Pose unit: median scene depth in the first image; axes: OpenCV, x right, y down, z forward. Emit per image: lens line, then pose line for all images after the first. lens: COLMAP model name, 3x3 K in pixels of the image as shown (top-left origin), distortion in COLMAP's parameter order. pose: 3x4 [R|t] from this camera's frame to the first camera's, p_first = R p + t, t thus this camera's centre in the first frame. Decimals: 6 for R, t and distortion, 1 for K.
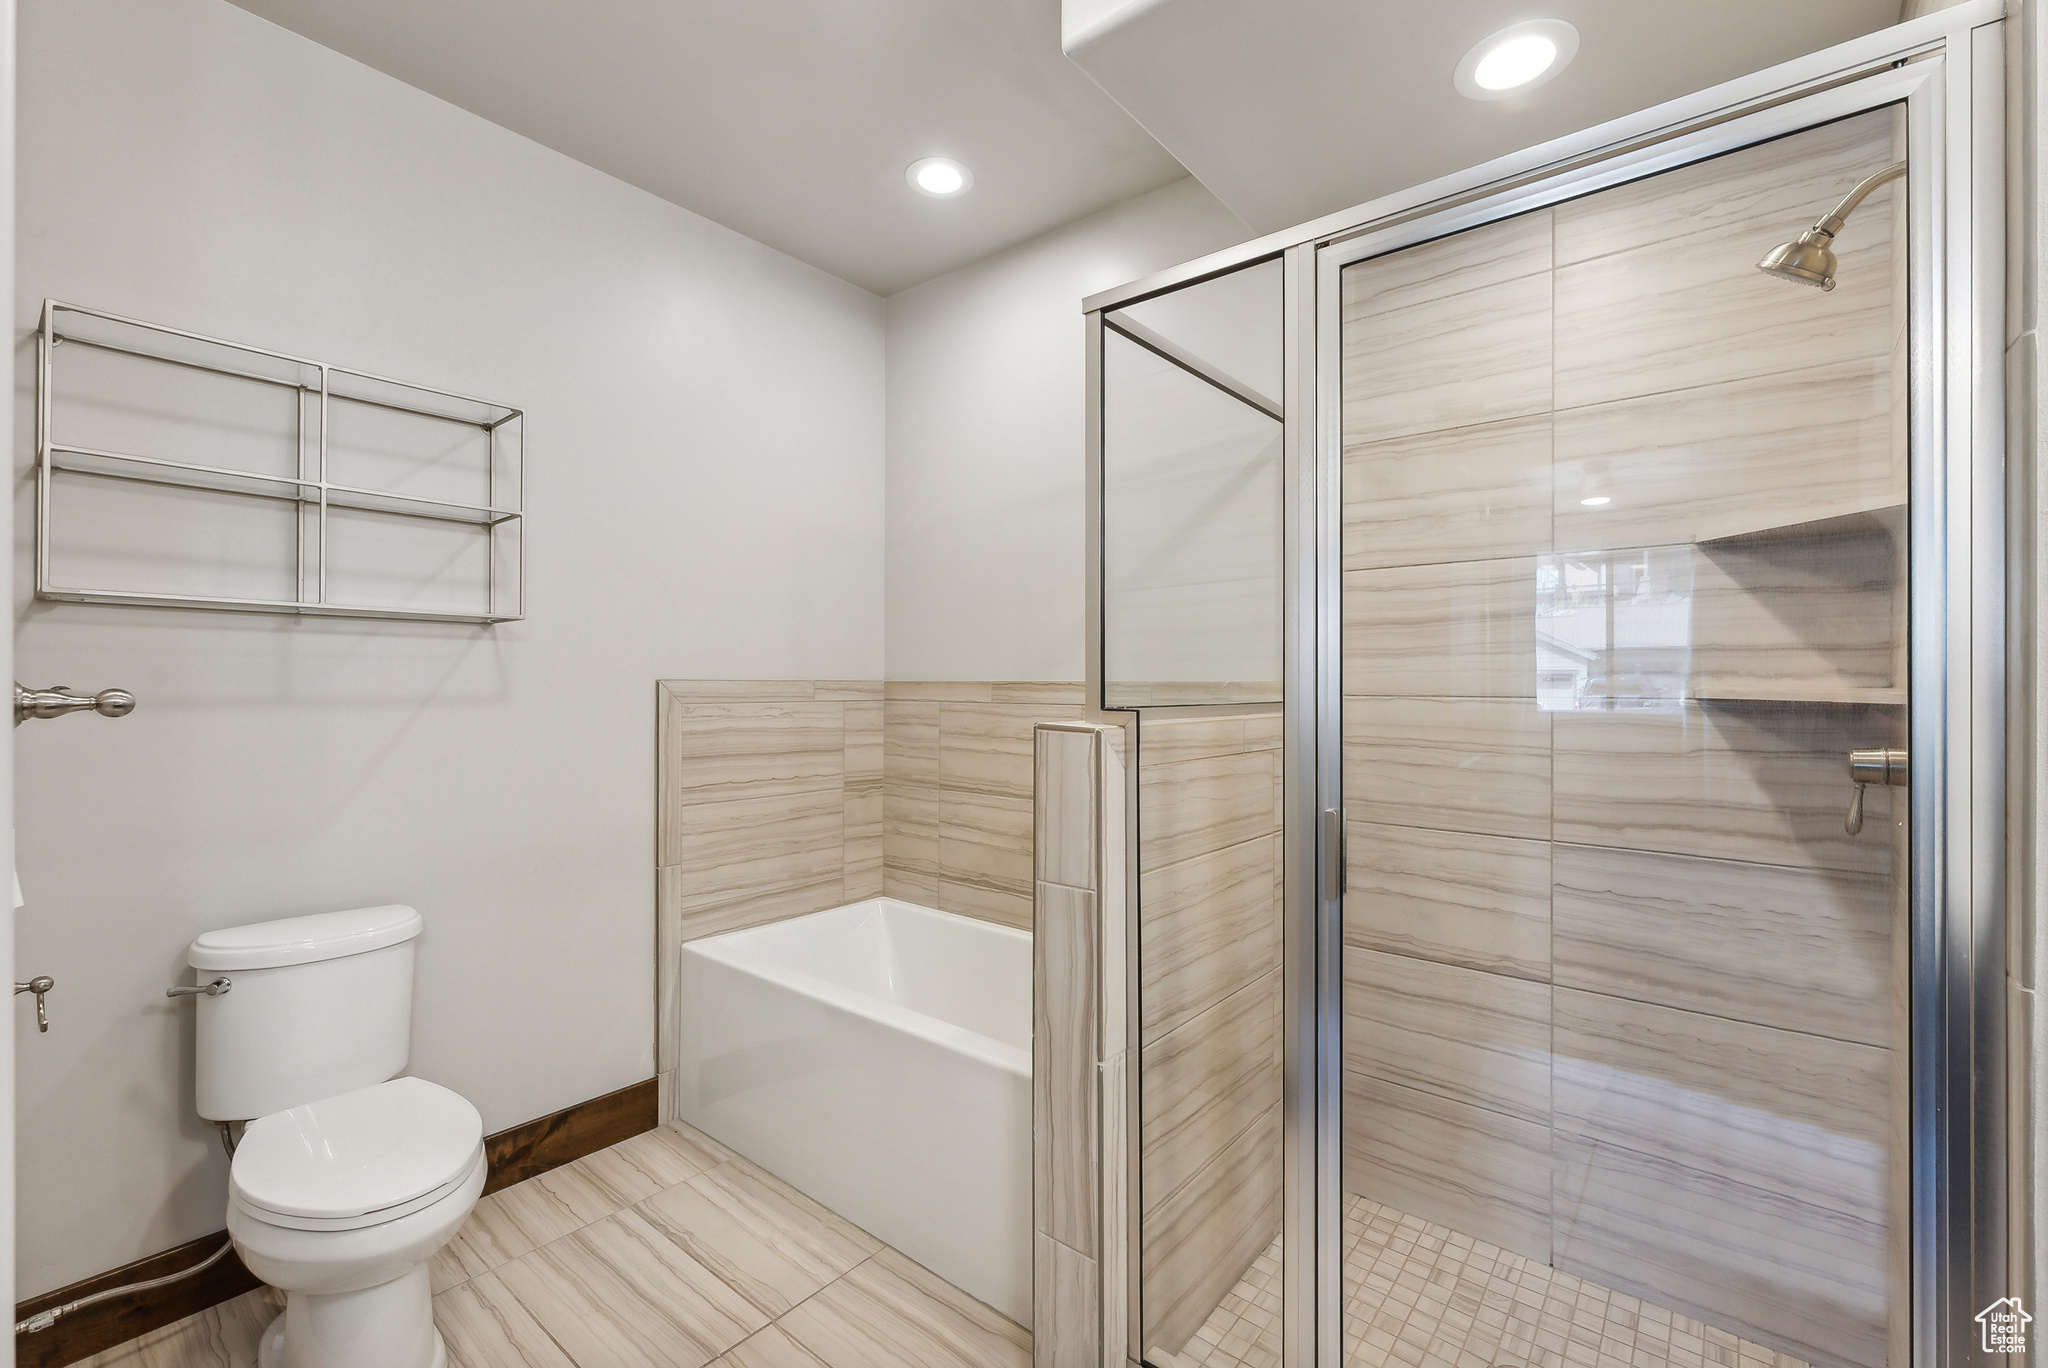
lens RADIAL K [[868.5, 0, 1043.1], [0, 868.5, 681.1], [0, 0, 1]] dist [-0.001863, 0.000234]
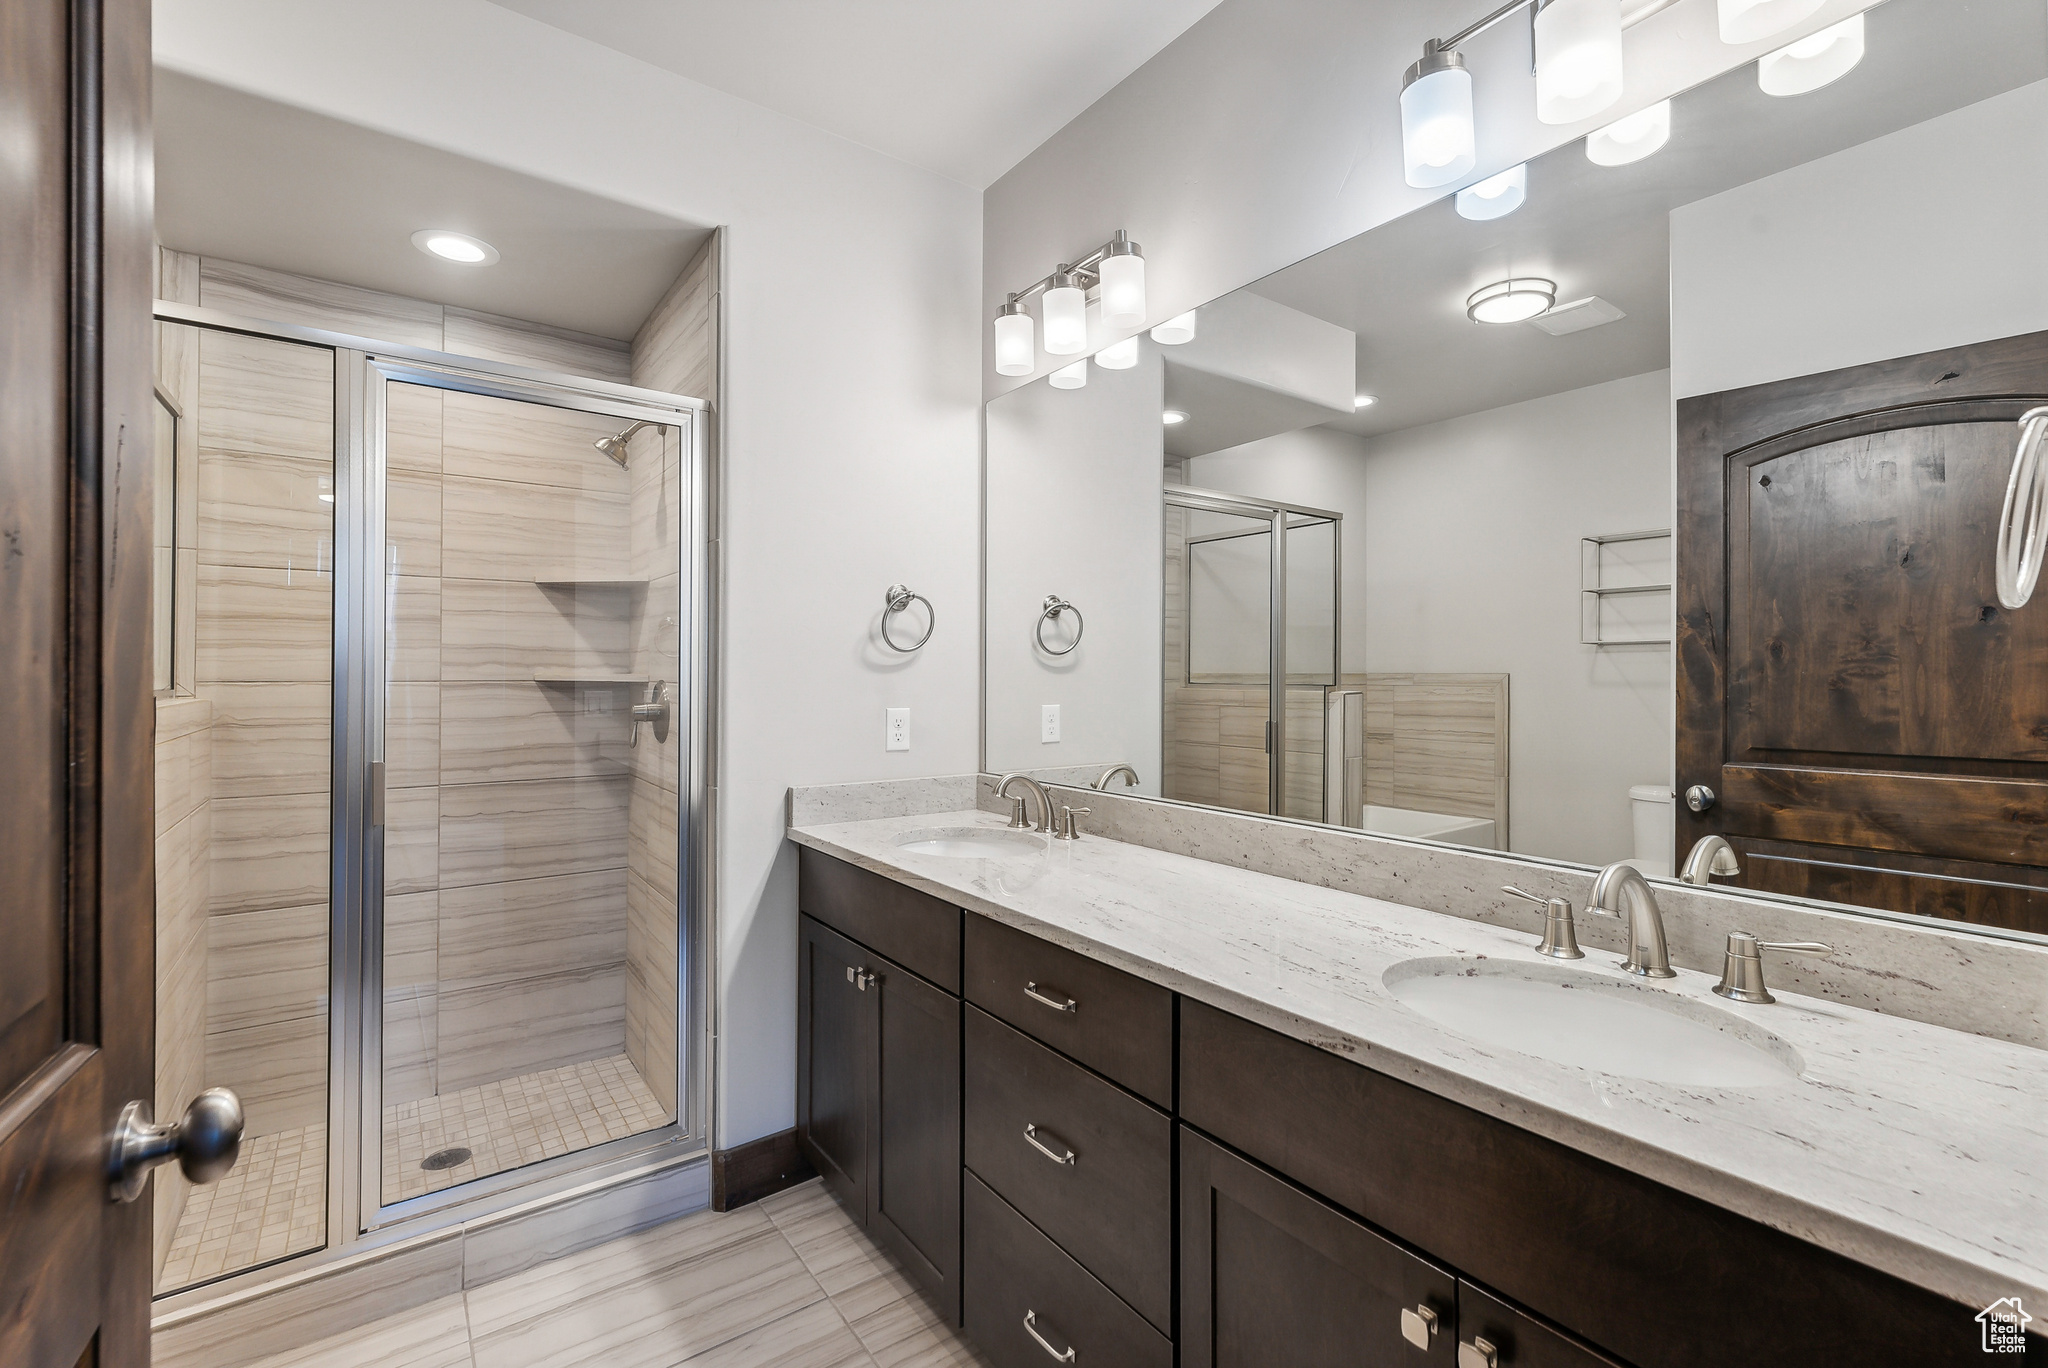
lens RADIAL K [[868.5, 0, 1021.7], [0, 868.5, 673.3], [0, 0, 1]] dist [-0.001863, 0.000234]
pose [[0.261053, -0.000318, 0.965325, -0.533108], [-0.004670, 0.999988, 0.001592, -0.000018], [-0.965313, -0.004924, 0.261048, -0.267806]]
